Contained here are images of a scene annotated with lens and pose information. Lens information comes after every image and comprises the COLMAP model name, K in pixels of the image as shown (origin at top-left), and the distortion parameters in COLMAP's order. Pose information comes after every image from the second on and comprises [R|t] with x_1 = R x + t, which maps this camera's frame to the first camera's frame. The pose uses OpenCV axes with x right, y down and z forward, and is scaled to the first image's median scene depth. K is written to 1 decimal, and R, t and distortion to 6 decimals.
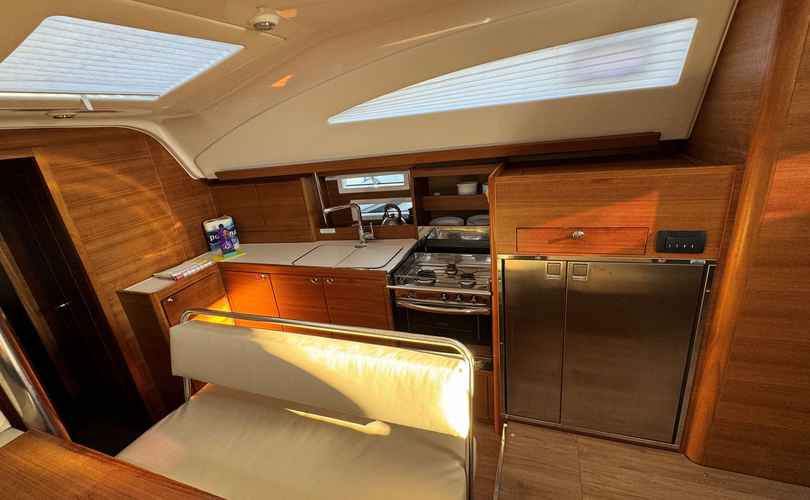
lens RADIAL K [[353.7, 0, 401.8], [0, 353.7, 248.3], [0, 0, 1]] dist [-0.000701, 0.000647]
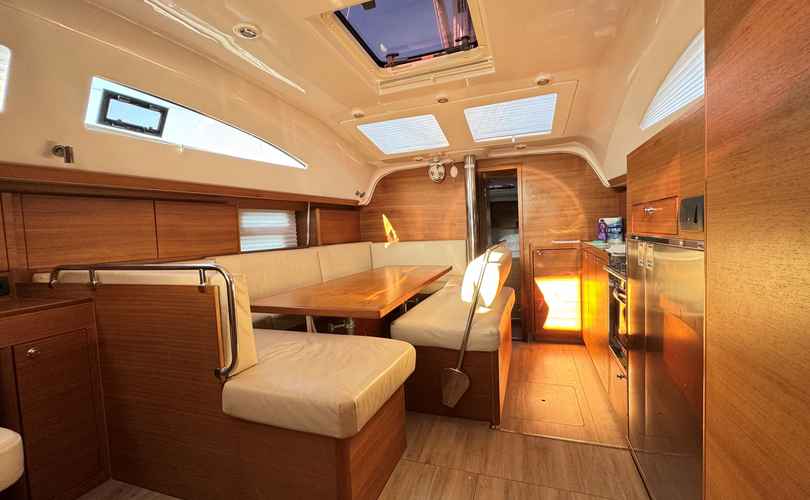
lens RADIAL K [[353.7, 0, 403.4], [0, 353.7, 249.7], [0, 0, 1]] dist [-0.000701, 0.000647]
pose [[0.018810, 0.165184, -0.986083, 0.943135], [-0.295650, 0.943072, 0.152339, 0.069432], [0.955111, 0.288670, 0.066576, 0.281926]]
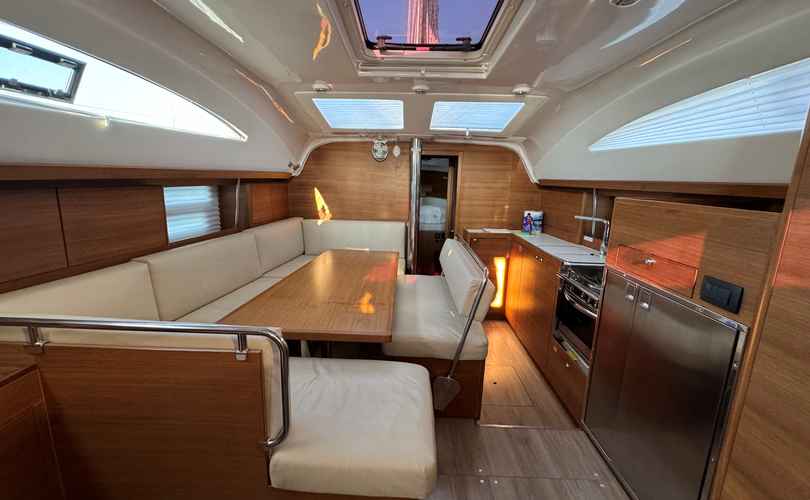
lens RADIAL K [[353.7, 0, 402.9], [0, 353.7, 249.1], [0, 0, 1]] dist [-0.000701, 0.000647]
pose [[0.331047, 0.306770, -0.892356, 0.819602], [-0.378541, 0.909424, 0.172207, 0.017757], [0.864358, 0.280785, 0.417187, -0.047133]]
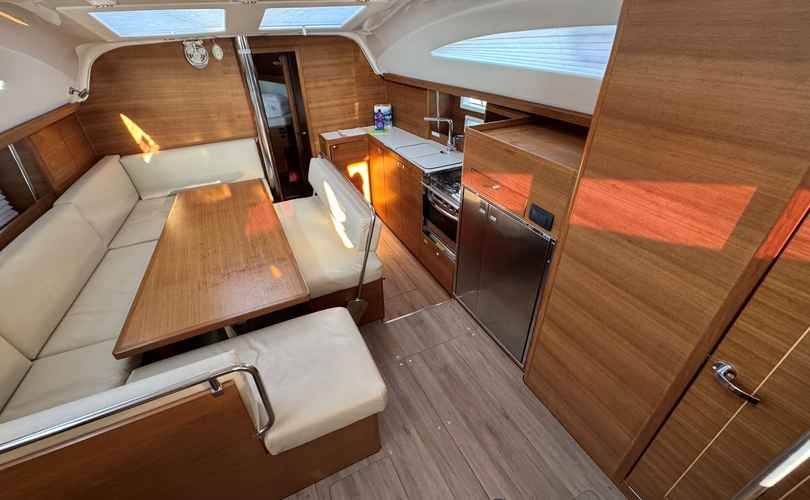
lens RADIAL K [[353.7, 0, 401.5], [0, 353.7, 248.5], [0, 0, 1]] dist [-0.000701, 0.000647]
pose [[0.721437, 0.455751, -0.521363, 0.738253], [-0.285212, 0.881628, 0.376014, -0.166178], [0.631017, -0.122572, 0.766025, -0.210670]]
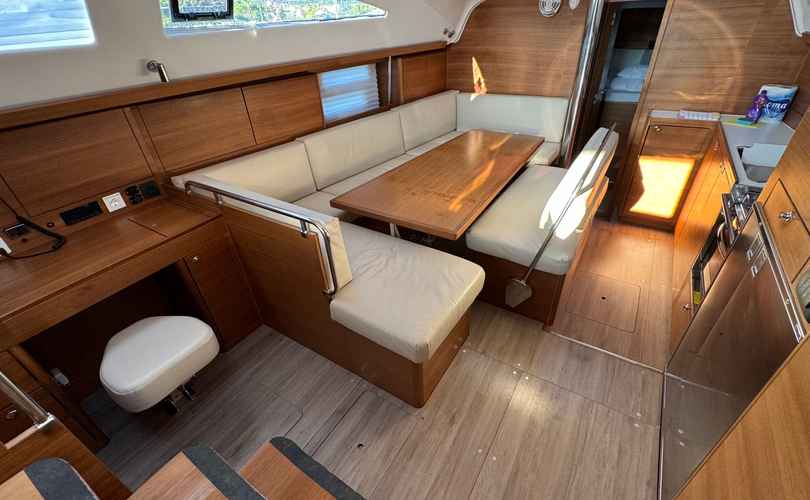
lens RADIAL K [[353.7, 0, 404.4], [0, 353.7, 248.4], [0, 0, 1]] dist [-0.000701, 0.000647]
pose [[-0.203378, 0.633555, -0.746489, 0.858700], [-0.257814, 0.700864, 0.665073, -0.185966], [0.944547, 0.327717, 0.020799, 0.195648]]
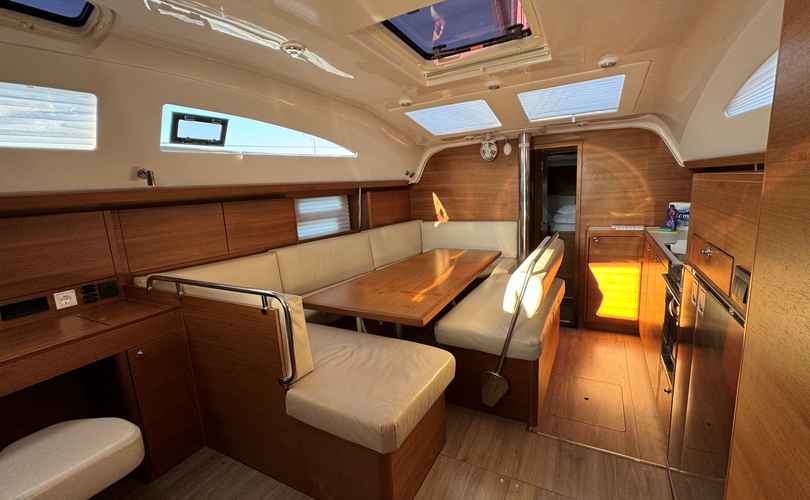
lens RADIAL K [[353.7, 0, 404.1], [0, 353.7, 249.5], [0, 0, 1]] dist [-0.000701, 0.000647]
pose [[-0.129515, 0.290798, -0.947978, 0.937626], [-0.265593, 0.910924, 0.315717, -0.078923], [0.955346, 0.292666, -0.040744, 0.265997]]
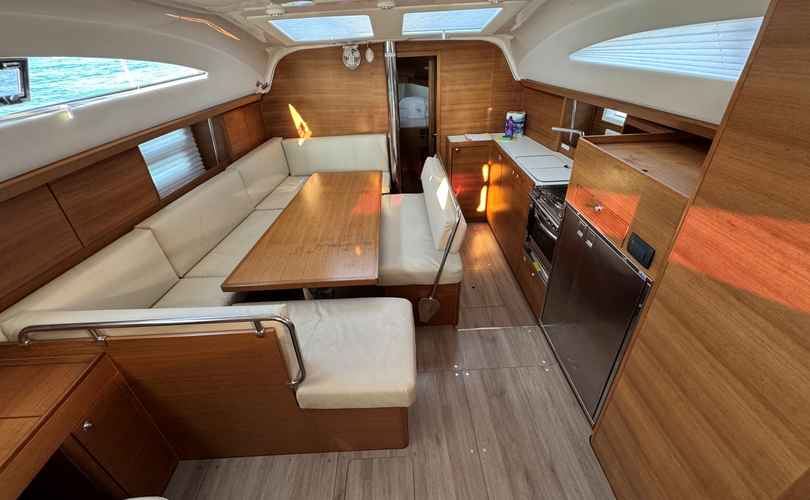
lens RADIAL K [[353.7, 0, 403.2], [0, 353.7, 248.0], [0, 0, 1]] dist [-0.000701, 0.000647]
pose [[0.380099, 0.558773, -0.737087, 0.835097], [-0.311590, 0.827673, 0.466765, -0.192025], [0.870883, 0.052252, 0.488706, -0.090460]]
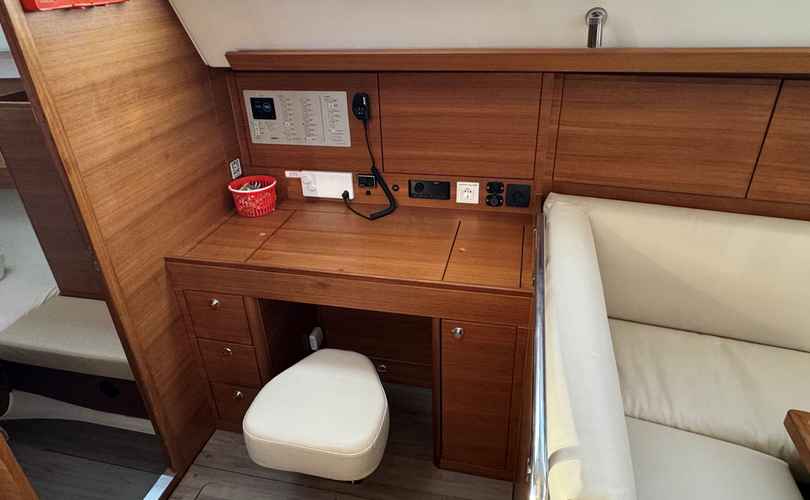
lens RADIAL K [[495.8, 0, 403.5], [0, 495.8, 248.2], [0, 0, 1]] dist [-0.008633, -0.003729]
pose [[-0.982491, 0.181380, -0.042585, 0.425101], [0.087539, 0.651171, 0.753865, -0.093551], [0.164466, 0.736938, -0.655648, 0.115106]]
